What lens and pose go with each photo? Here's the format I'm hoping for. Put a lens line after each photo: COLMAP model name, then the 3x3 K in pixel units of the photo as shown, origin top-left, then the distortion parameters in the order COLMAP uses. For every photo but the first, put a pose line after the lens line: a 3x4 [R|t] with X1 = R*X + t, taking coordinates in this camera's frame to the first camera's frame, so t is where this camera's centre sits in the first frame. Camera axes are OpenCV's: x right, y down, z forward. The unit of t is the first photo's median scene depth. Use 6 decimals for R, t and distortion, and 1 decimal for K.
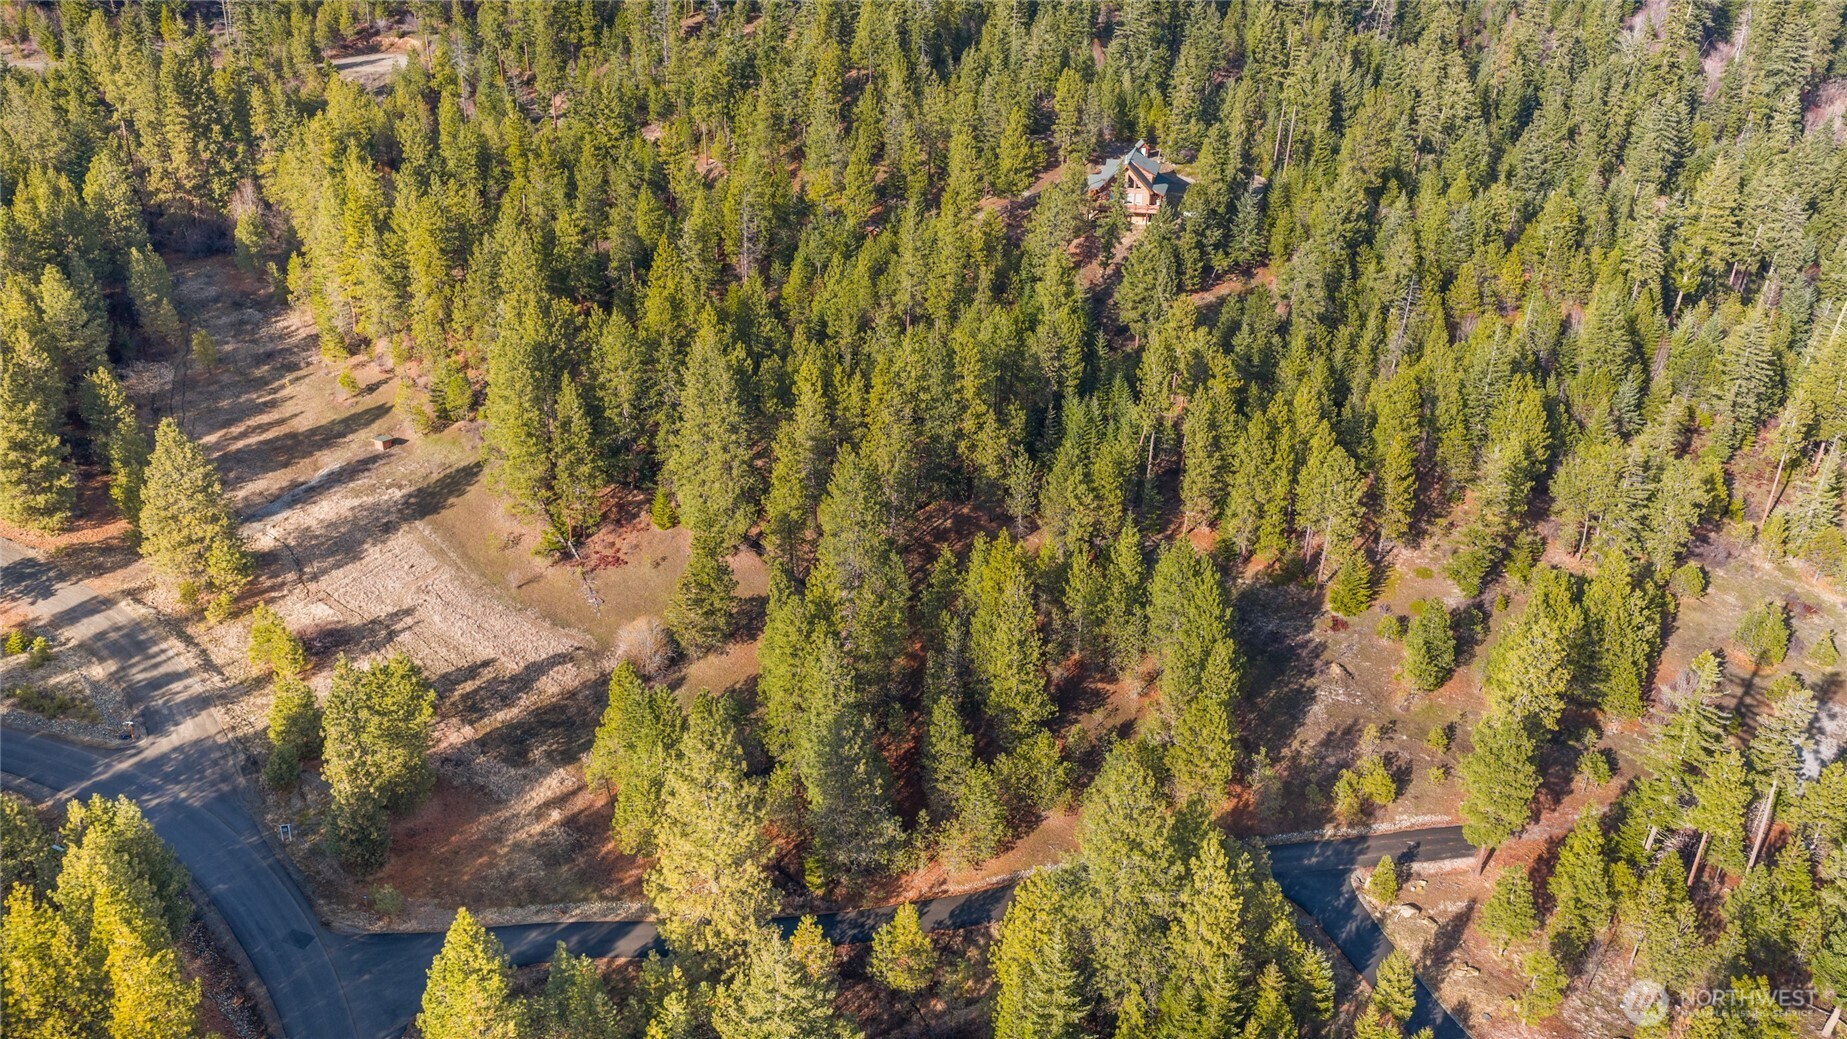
lens RADIAL K [[1547.2, 0, 936.5], [0, 1547.2, 517.7], [0, 0, 1]] dist [0.034006, -0.031248]
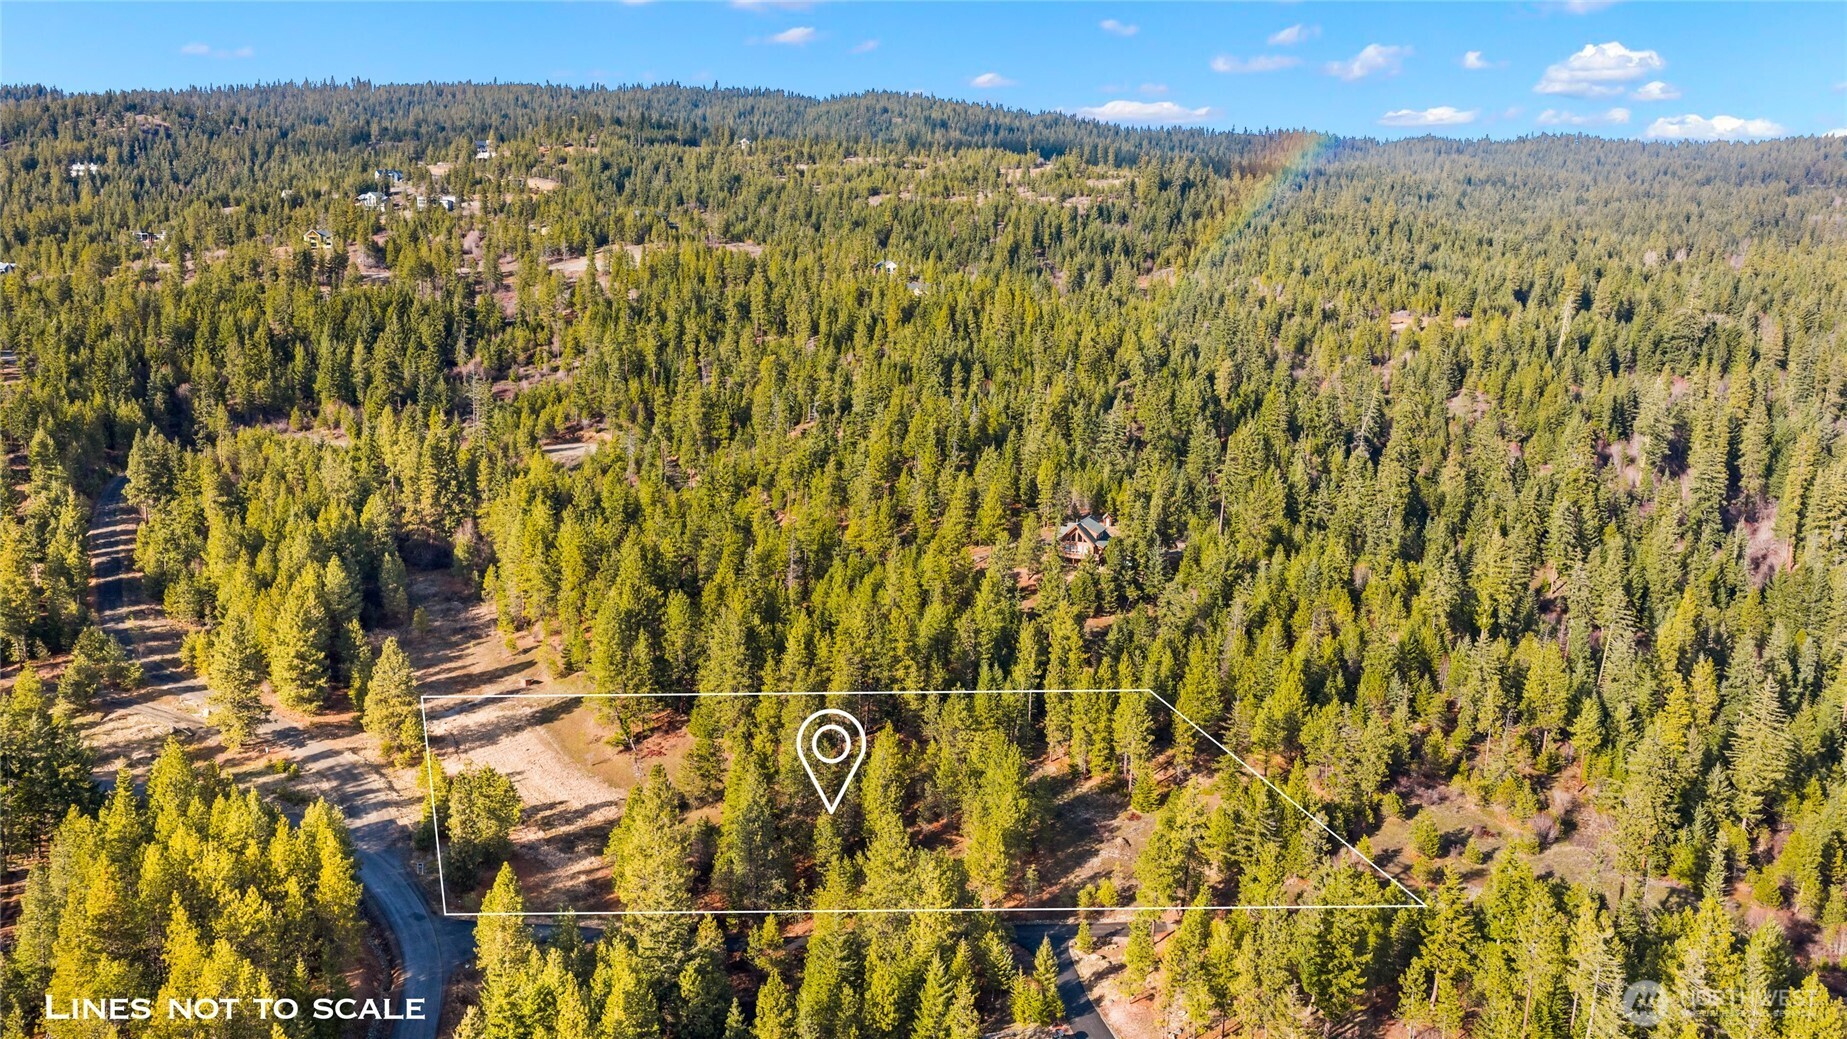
lens RADIAL K [[1547.2, 0, 918.4], [0, 1547.2, 521.6], [0, 0, 1]] dist [0.034006, -0.031248]
pose [[0.989560, 0.033276, -0.140224, 0.222347], [-0.068585, 0.964471, -0.255131, 0.162619], [0.126752, 0.262085, 0.956685, -0.415566]]
